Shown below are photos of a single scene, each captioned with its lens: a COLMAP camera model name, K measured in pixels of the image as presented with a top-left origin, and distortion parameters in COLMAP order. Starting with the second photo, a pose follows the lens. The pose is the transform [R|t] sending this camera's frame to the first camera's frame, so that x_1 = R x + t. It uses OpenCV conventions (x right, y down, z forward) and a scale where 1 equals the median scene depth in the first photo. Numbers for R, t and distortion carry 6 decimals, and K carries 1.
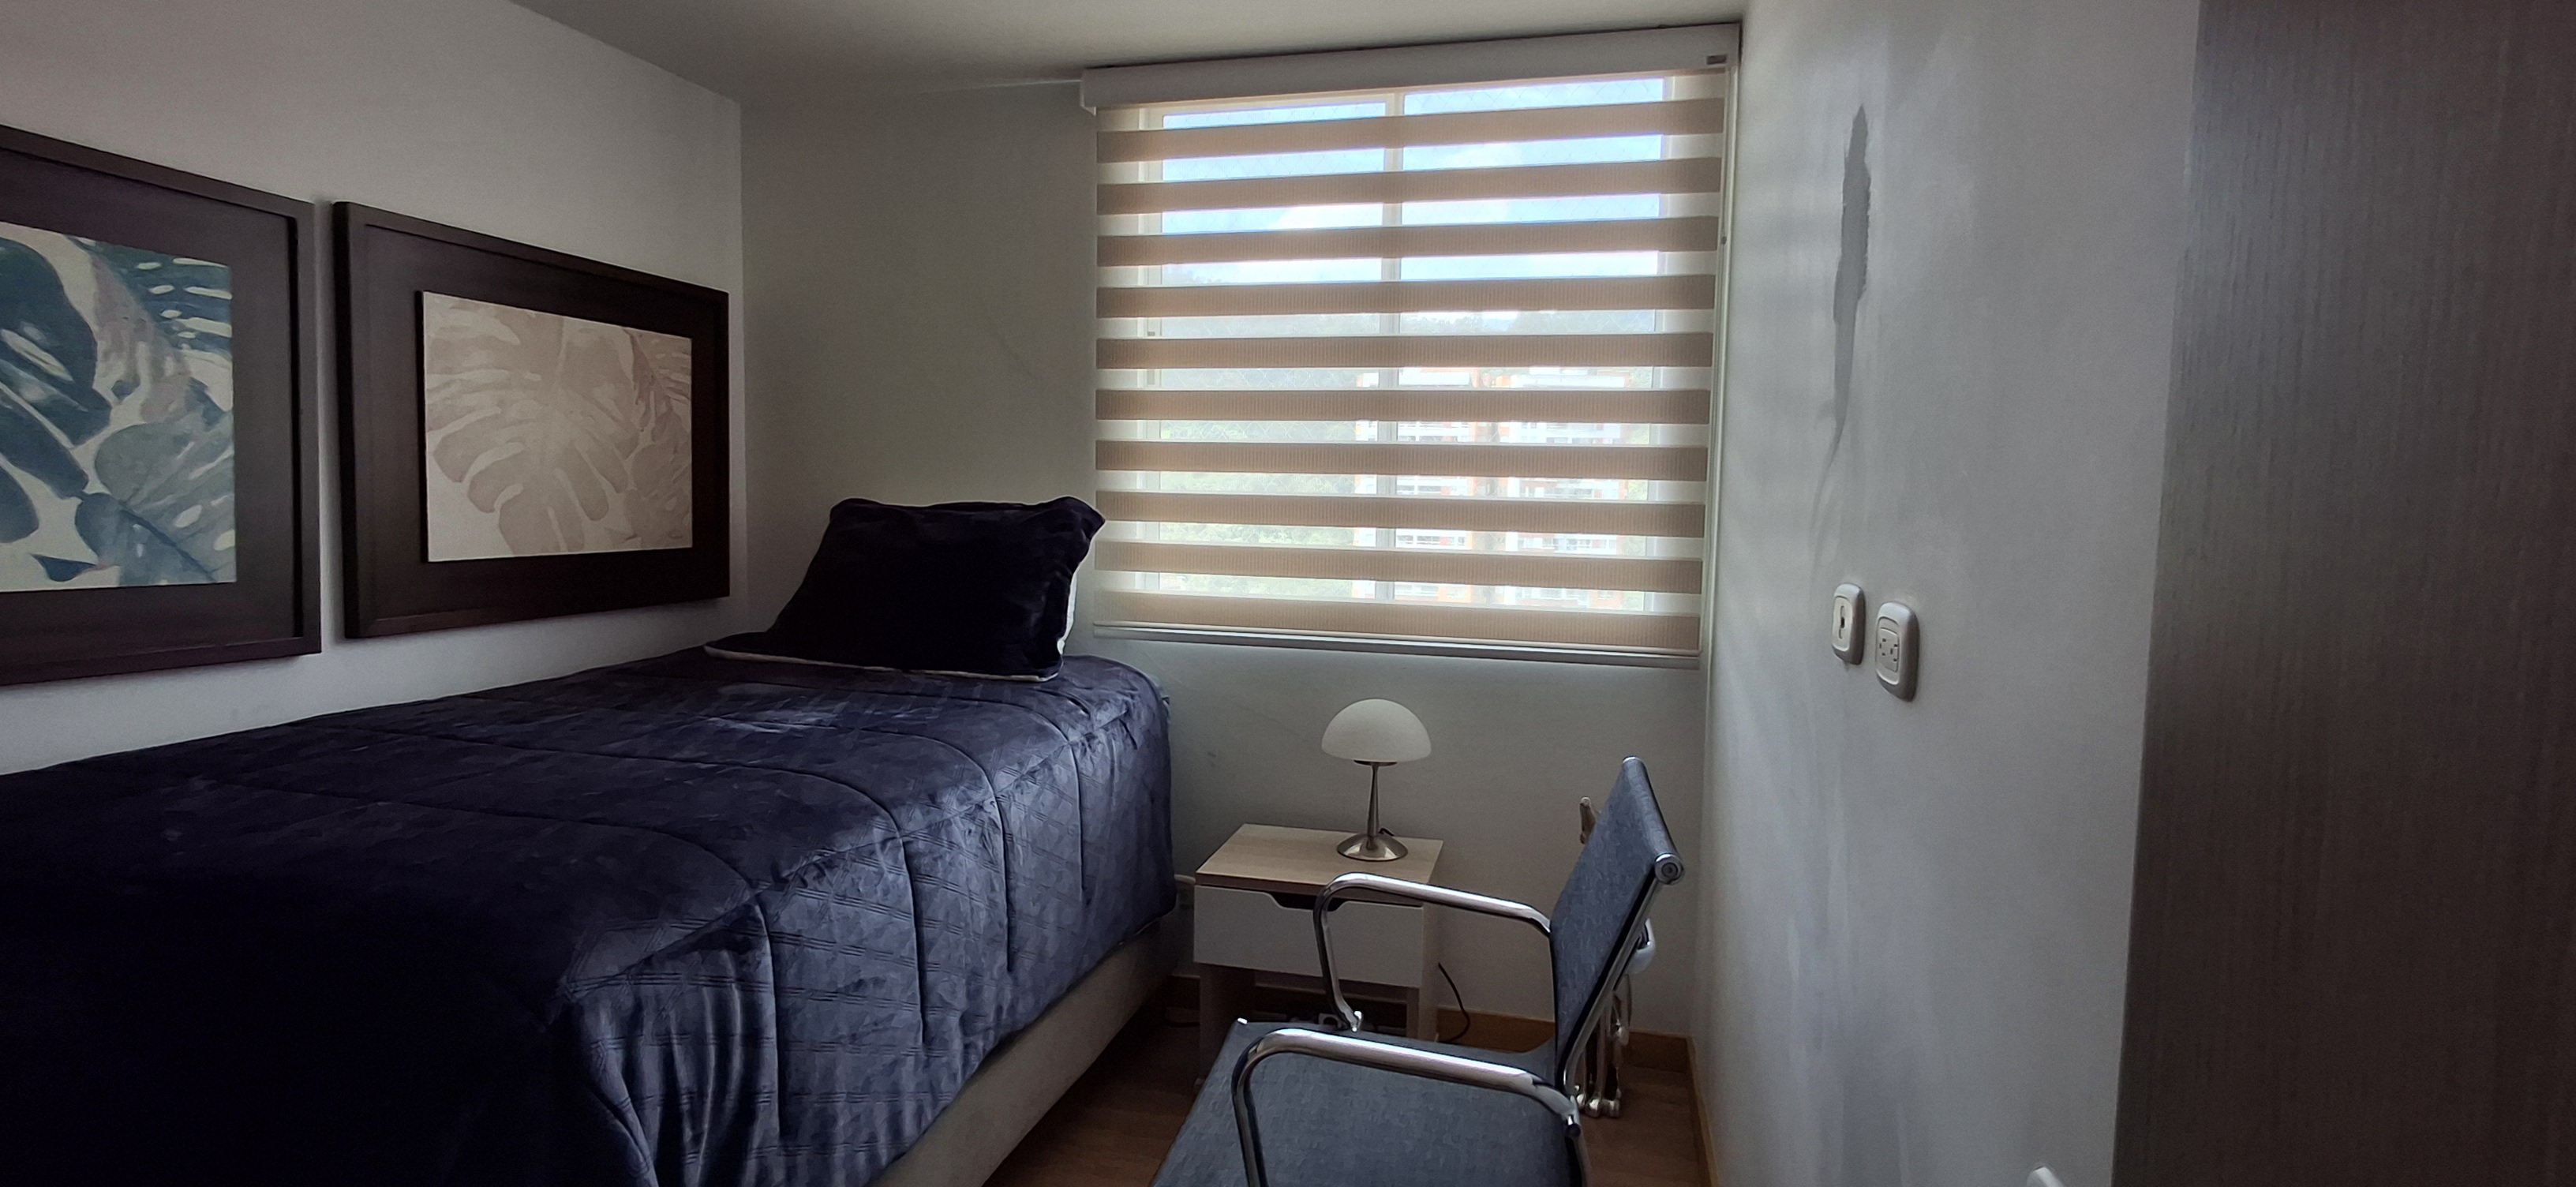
lens RADIAL K [[1199.9, 0, 1299.5], [0, 1199.9, 574.9], [0, 0, 1]] dist [-0.000940, -0.000130]
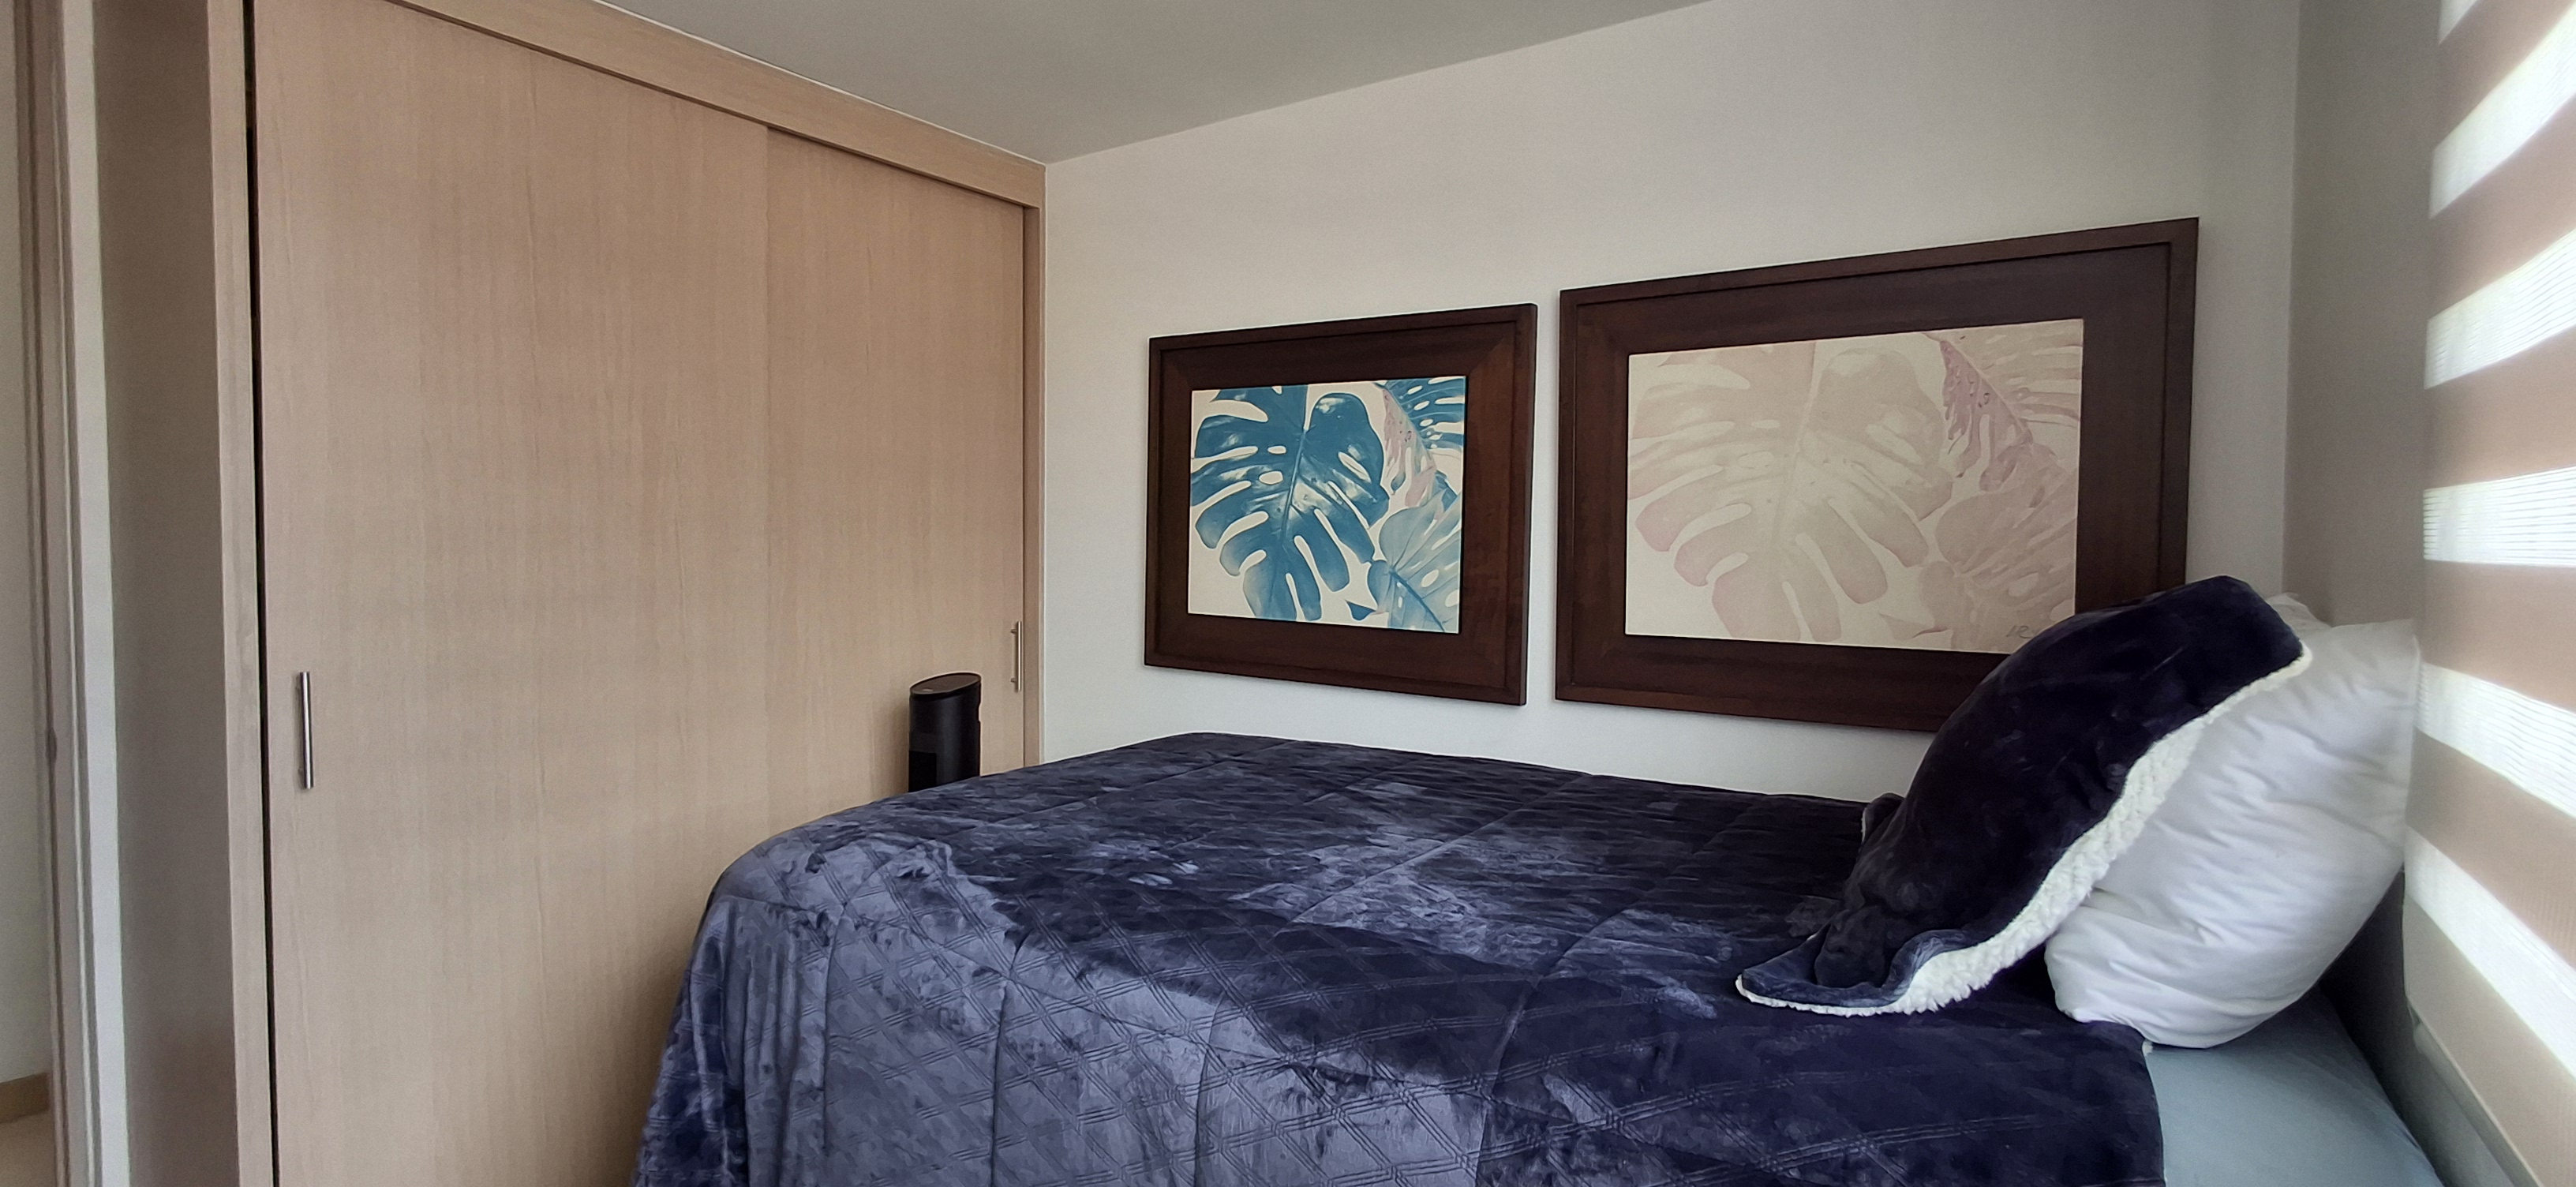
lens RADIAL K [[1199.9, 0, 1299.5], [0, 1199.9, 574.9], [0, 0, 1]] dist [-0.000940, -0.000130]
pose [[-0.337258, 0.006471, -0.941390, 0.329841], [-0.078109, 0.996336, 0.034831, -0.087177], [0.938166, 0.085278, -0.335517, 1.311480]]
